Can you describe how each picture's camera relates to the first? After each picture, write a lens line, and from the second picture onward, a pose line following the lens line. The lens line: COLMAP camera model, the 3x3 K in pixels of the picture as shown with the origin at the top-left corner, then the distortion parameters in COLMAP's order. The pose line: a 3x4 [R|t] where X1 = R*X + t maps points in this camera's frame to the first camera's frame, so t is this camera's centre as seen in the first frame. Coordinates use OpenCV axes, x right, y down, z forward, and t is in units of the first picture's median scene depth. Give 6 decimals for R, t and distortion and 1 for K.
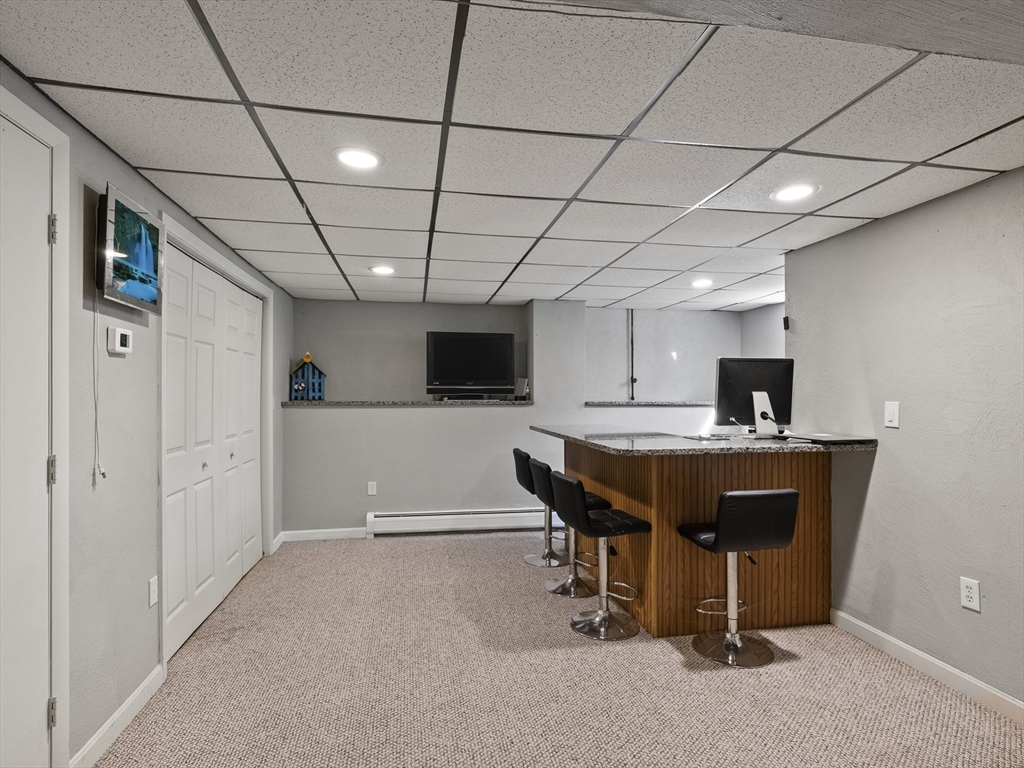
lens RADIAL K [[558.1, 0, 512.8], [0, 558.1, 388.7], [0, 0, 1]] dist [0.003377, -0.002288]
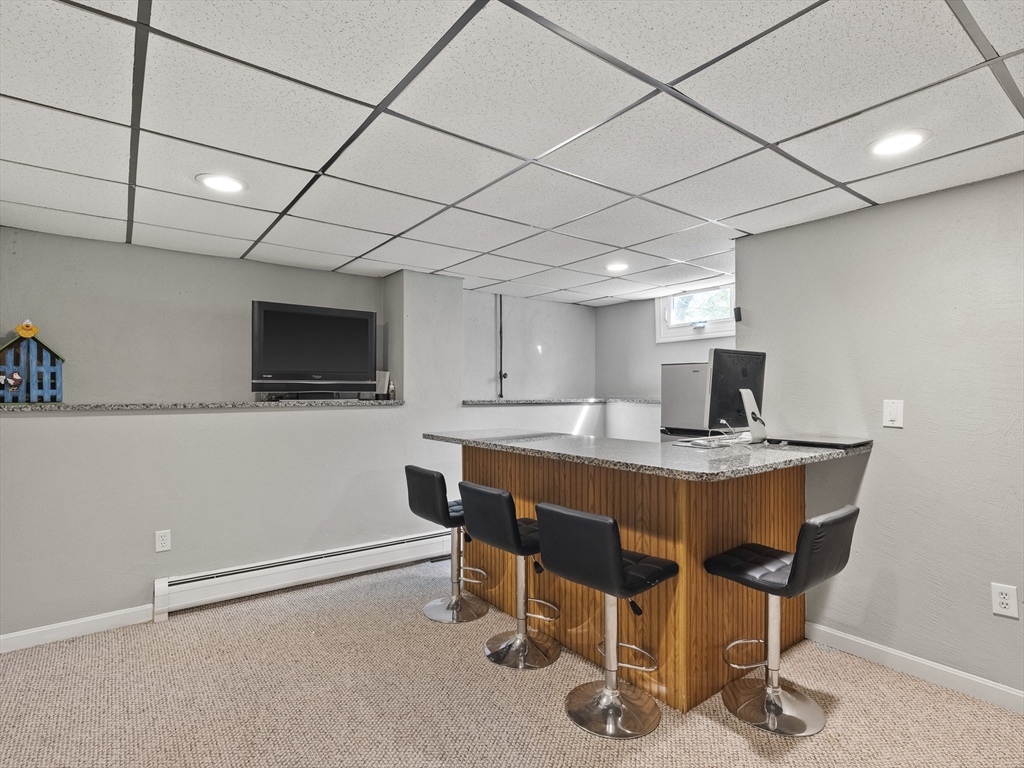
lens RADIAL K [[528.1, 0, 513.6], [0, 528.1, 389.3], [0, 0, 1]] dist [-0.002625, 0.001360]
pose [[0.890650, 0.000125, 0.454690, -0.170805], [-0.003735, 0.999968, 0.007041, 0.000905], [-0.454674, -0.007970, 0.890622, 0.287637]]
